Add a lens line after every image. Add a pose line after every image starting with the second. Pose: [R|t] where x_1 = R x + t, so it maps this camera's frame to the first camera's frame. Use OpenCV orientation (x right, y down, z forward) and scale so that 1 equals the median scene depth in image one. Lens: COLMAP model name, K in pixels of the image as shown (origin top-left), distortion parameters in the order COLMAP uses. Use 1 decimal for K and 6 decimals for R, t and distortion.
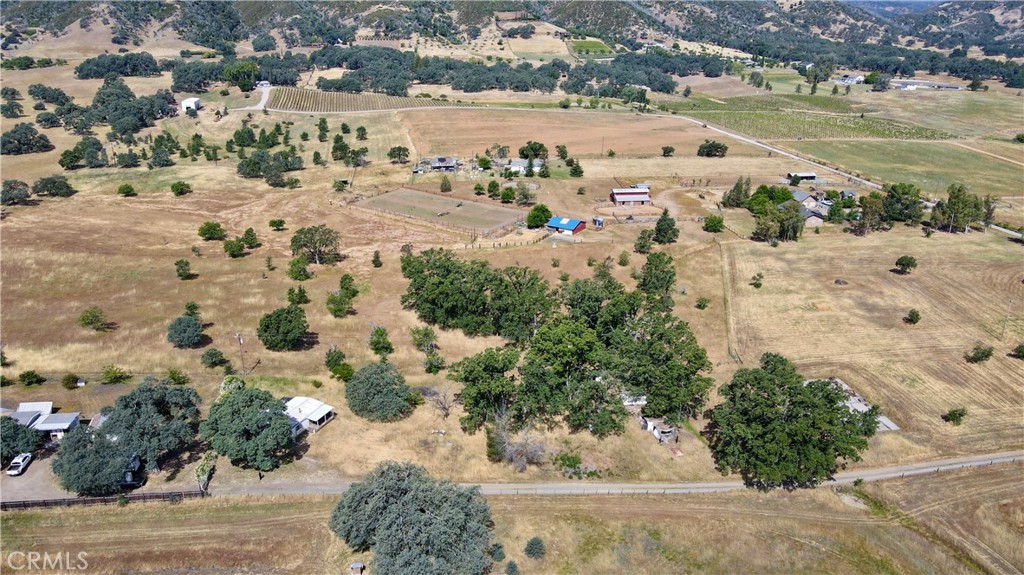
lens RADIAL K [[726.8, 0, 512.0], [0, 726.8, 287.5], [0, 0, 1]] dist [-0.024300, 0.000798]
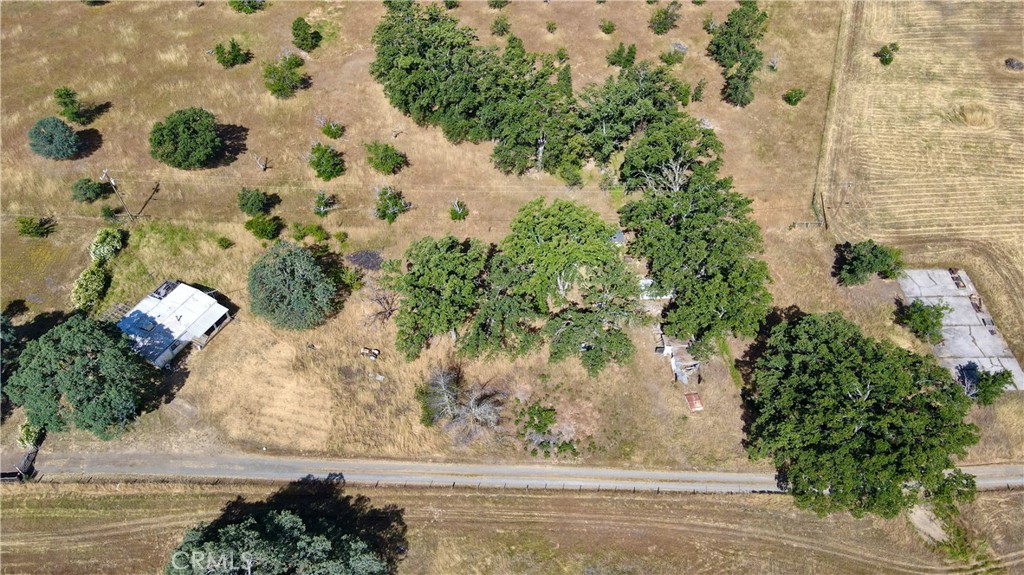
lens RADIAL K [[726.6, 0, 512.0], [0, 726.6, 287.5], [0, 0, 1]] dist [0.005100, 0.000839]
pose [[0.993064, 0.088896, -0.076949, 0.073495], [-0.040151, 0.871535, 0.488686, -0.177073], [0.110506, -0.482207, 0.869060, 0.323674]]
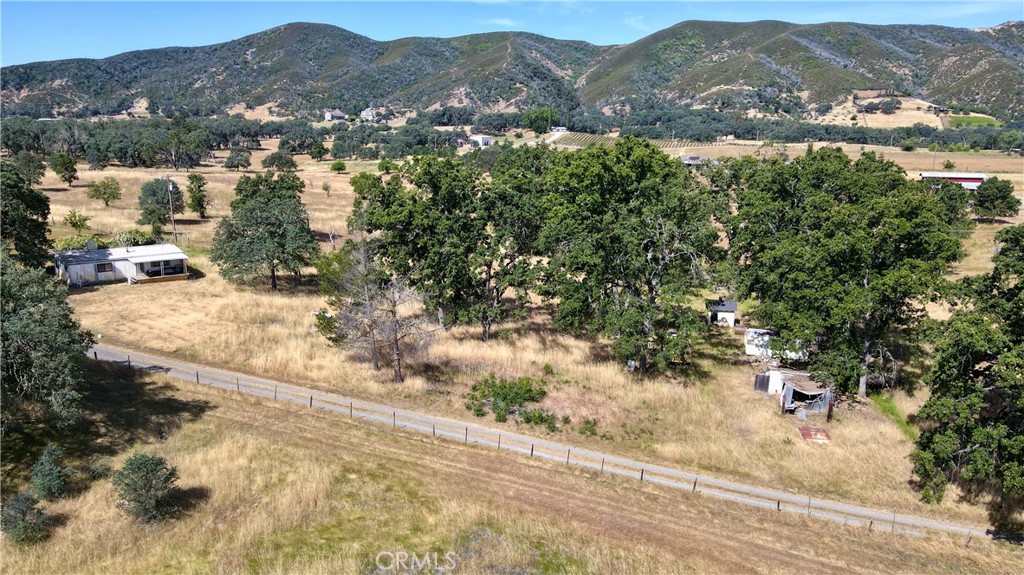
lens RADIAL K [[743.0, 0, 512.0], [0, 743.0, 287.5], [0, 0, 1]] dist [0.005563, -0.003423]
pose [[0.895260, 0.081379, -0.438050, 0.200025], [-0.142943, 0.983666, -0.109399, 0.173011], [0.421992, 0.160557, 0.892269, 0.460733]]
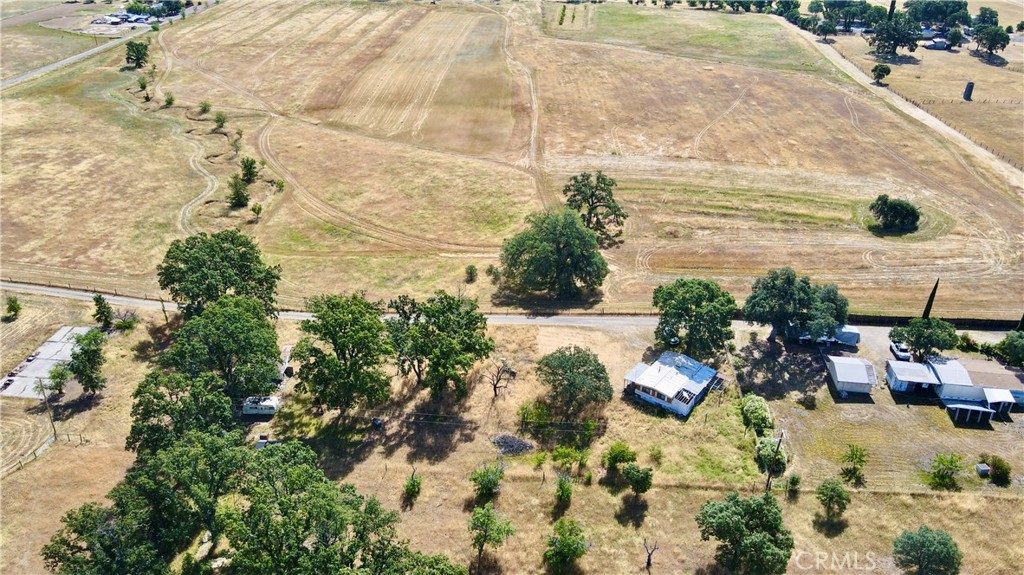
lens RADIAL K [[726.8, 0, 512.0], [0, 726.8, 287.5], [0, 0, 1]] dist [-0.024300, 0.000798]
pose [[-0.969443, -0.134850, 0.204930, -0.221405], [0.073953, 0.635858, 0.768255, -0.475248], [-0.233906, 0.759934, -0.606456, 1.178433]]
